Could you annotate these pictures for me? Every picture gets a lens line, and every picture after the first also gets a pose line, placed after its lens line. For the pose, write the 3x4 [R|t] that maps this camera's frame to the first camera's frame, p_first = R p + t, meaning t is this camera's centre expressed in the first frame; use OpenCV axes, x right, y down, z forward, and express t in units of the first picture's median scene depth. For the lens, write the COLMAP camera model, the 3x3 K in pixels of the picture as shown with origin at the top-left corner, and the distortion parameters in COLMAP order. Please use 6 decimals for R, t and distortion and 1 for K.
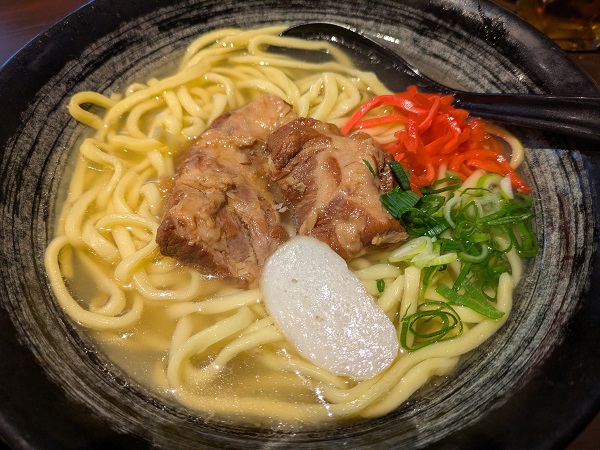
lens RADIAL K [[432.4, 0, 300.0], [0, 432.4, 225.0], [0, 0, 1]] dist [-0.023461, -0.003421]
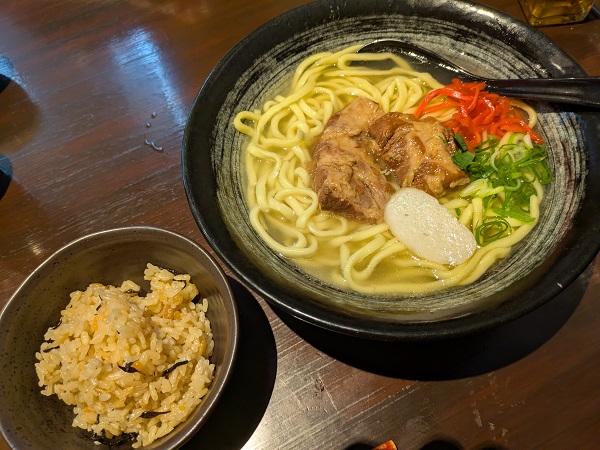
lens RADIAL K [[435.0, 0, 300.0], [0, 435.0, 225.0], [0, 0, 1]] dist [-0.008682, -0.008638]
pose [[0.992375, -0.122358, -0.014868, -0.353378], [0.123104, 0.989924, 0.069971, 0.000442], [0.006157, -0.071268, 0.997438, -0.592611]]
